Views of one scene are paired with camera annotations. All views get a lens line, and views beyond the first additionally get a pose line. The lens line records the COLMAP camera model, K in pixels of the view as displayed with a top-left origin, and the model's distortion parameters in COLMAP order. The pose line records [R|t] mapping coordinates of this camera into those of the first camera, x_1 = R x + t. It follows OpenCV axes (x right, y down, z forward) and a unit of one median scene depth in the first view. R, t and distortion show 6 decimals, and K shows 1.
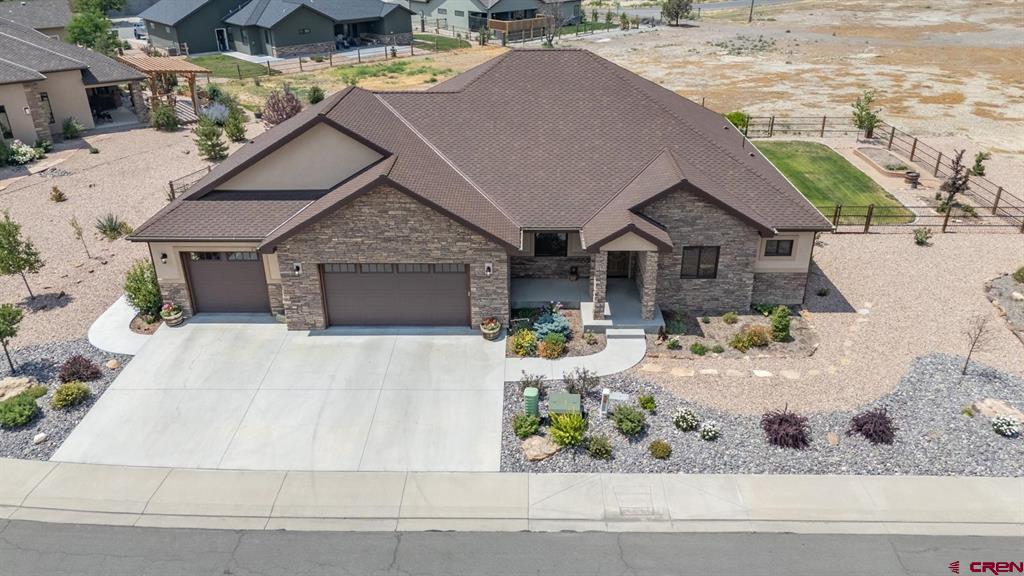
lens RADIAL K [[772.4, 0, 514.0], [0, 772.4, 272.3], [0, 0, 1]] dist [0.054178, -0.058042]
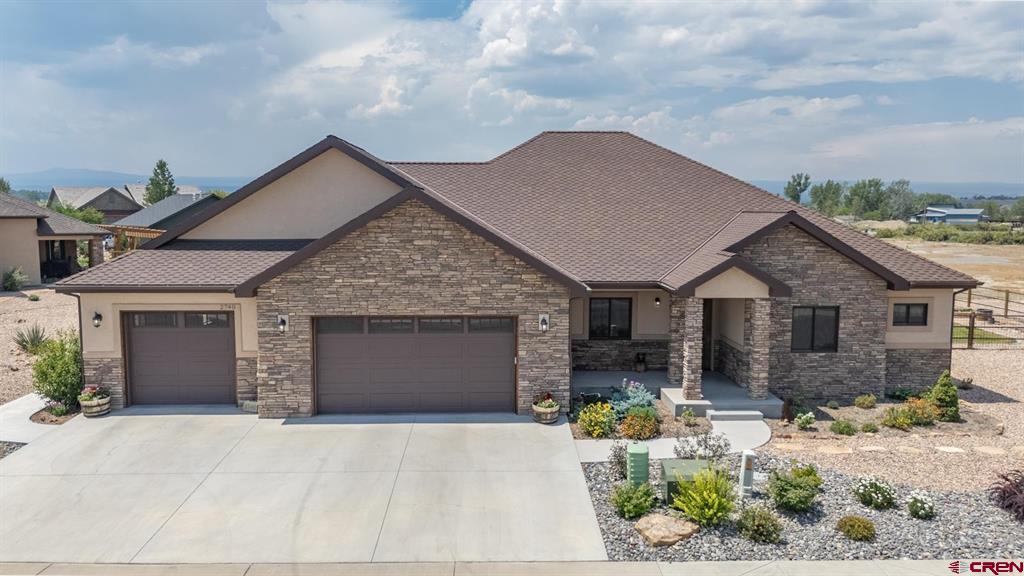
lens RADIAL K [[772.4, 0, 514.0], [0, 772.4, 272.3], [0, 0, 1]] dist [0.054178, -0.058042]
pose [[0.998773, 0.008180, 0.048839, -0.097640], [0.008876, 0.940718, -0.339074, 0.199256], [-0.048717, 0.339092, 0.939491, 0.286359]]
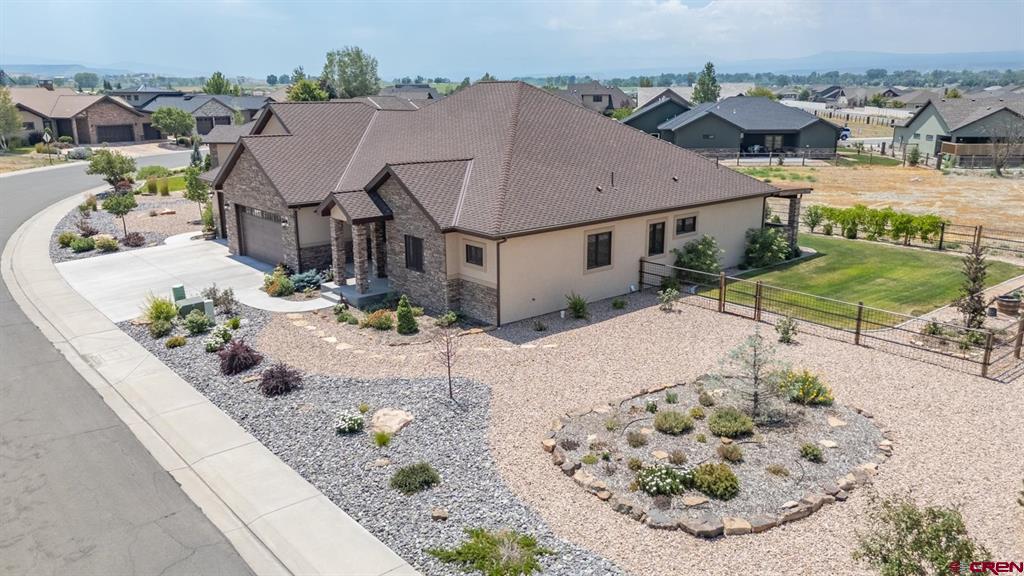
lens RADIAL K [[772.4, 0, 514.0], [0, 772.4, 272.3], [0, 0, 1]] dist [0.054178, -0.058042]
pose [[0.660511, 0.175636, -0.729984, 1.108783], [-0.311355, 0.948790, -0.053441, 0.025151], [0.683215, 0.262583, 0.681371, 0.422313]]
